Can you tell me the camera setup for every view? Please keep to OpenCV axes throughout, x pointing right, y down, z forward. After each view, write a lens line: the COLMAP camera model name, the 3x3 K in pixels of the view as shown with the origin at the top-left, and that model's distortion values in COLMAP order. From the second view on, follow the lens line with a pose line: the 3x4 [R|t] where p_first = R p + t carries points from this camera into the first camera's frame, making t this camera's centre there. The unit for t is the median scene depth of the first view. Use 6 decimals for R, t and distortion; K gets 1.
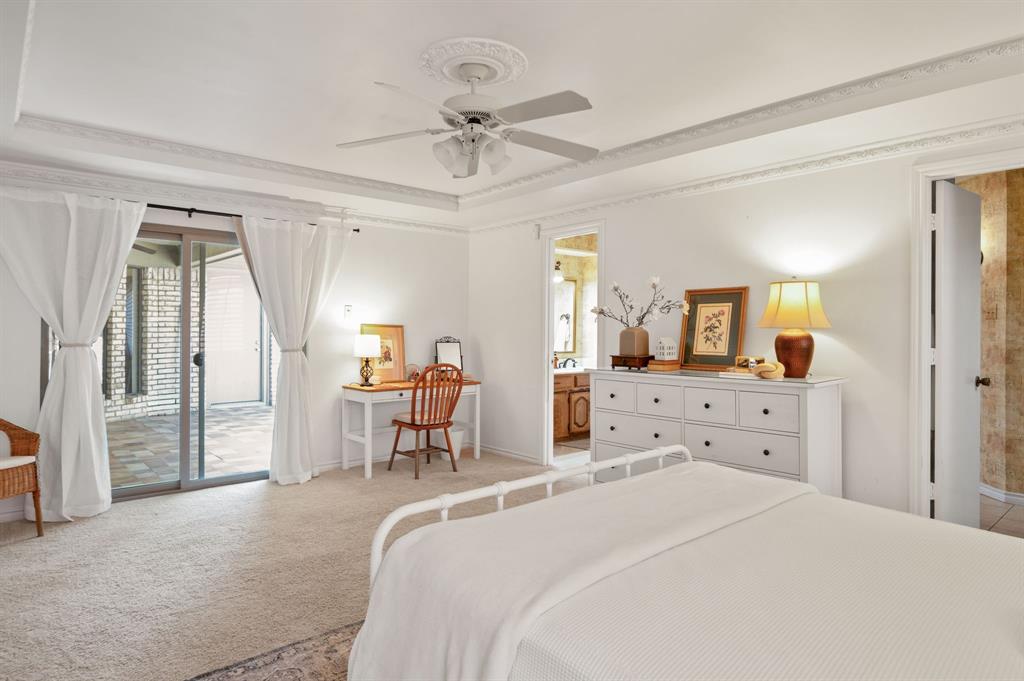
lens RADIAL K [[597.1, 0, 512.1], [0, 597.1, 334.5], [0, 0, 1]] dist [-0.002259, 0.003227]
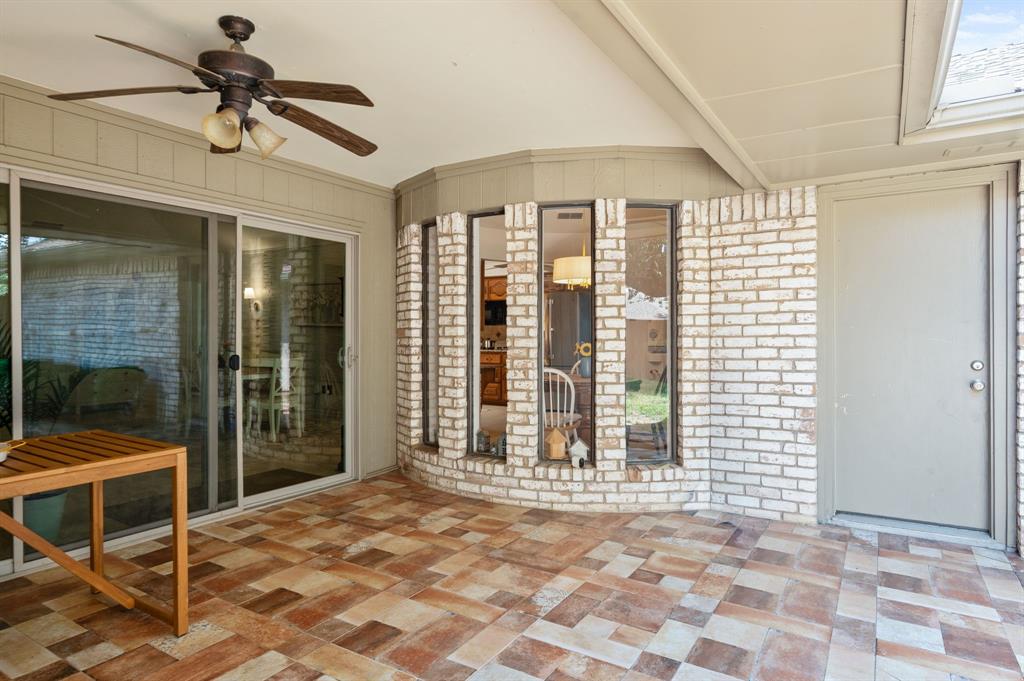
lens RADIAL K [[597.1, 0, 512.1], [0, 597.1, 335.8], [0, 0, 1]] dist [-0.002259, 0.003227]
pose [[0.277024, -0.002635, -0.960859, -0.188137], [-0.004662, 0.999981, -0.004087, -0.001788], [0.960852, 0.005611, 0.277007, 0.737425]]
